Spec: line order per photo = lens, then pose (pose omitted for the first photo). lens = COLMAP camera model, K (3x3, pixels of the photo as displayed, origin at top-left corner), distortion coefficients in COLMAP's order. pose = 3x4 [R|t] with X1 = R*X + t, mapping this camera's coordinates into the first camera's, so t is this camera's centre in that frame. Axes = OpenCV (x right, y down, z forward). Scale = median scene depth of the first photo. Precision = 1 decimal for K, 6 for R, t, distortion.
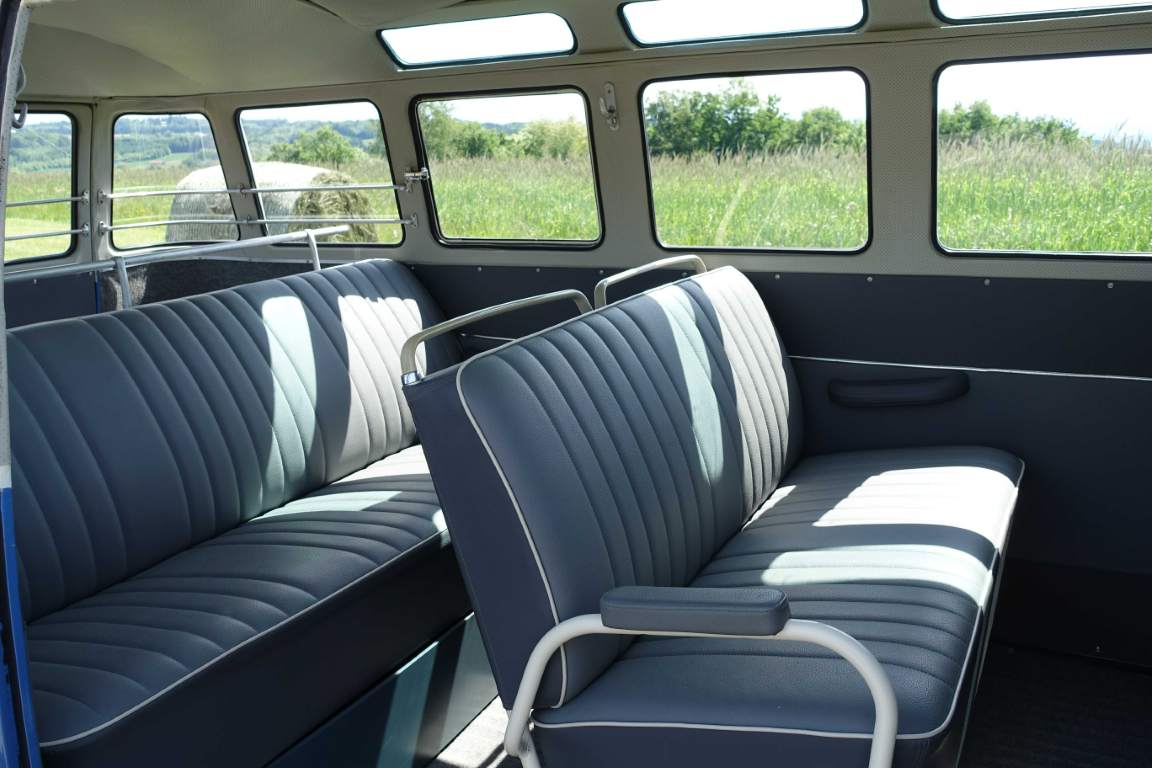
lens RADIAL K [[1021.6, 0, 582.2], [0, 1021.6, 387.5], [0, 0, 1]] dist [-0.017874, -0.008510]
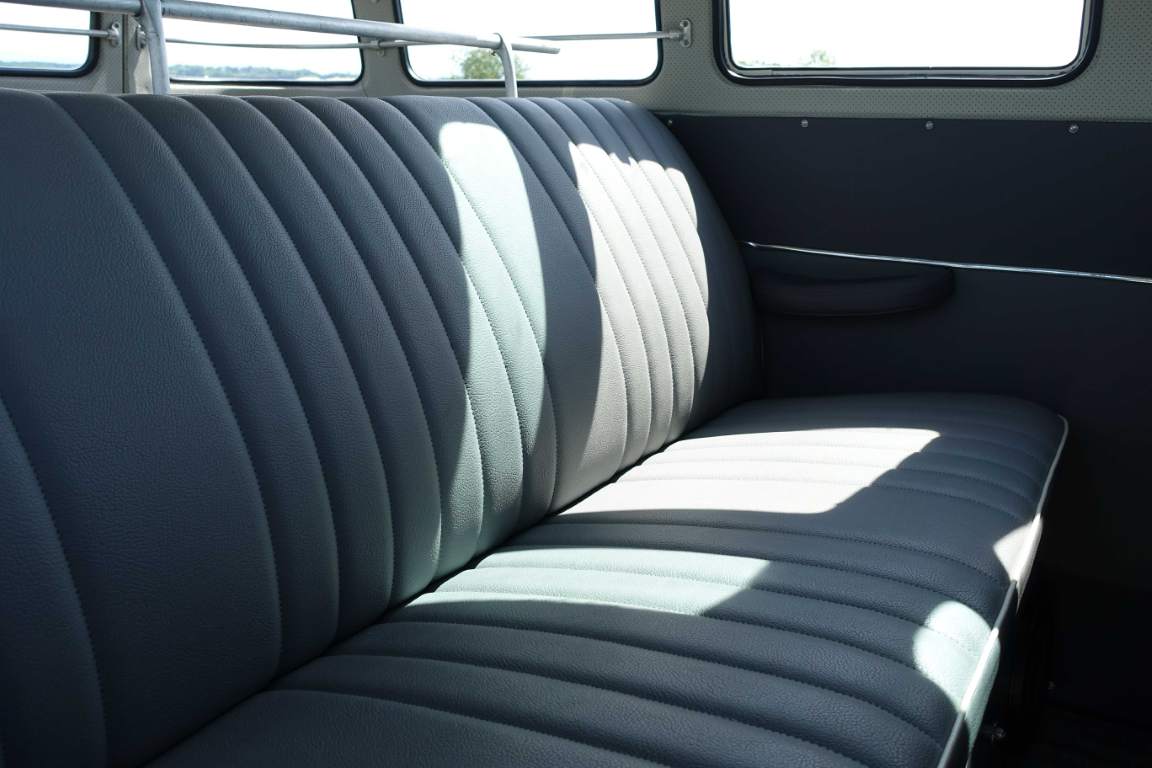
lens RADIAL K [[1021.6, 0, 576.2], [0, 1021.6, 383.4], [0, 0, 1]] dist [-0.017874, -0.008510]
pose [[0.996309, 0.065800, -0.055129, -0.208830], [-0.064360, 0.997548, 0.027498, 0.019036], [0.056803, -0.023848, 0.998101, 0.505054]]
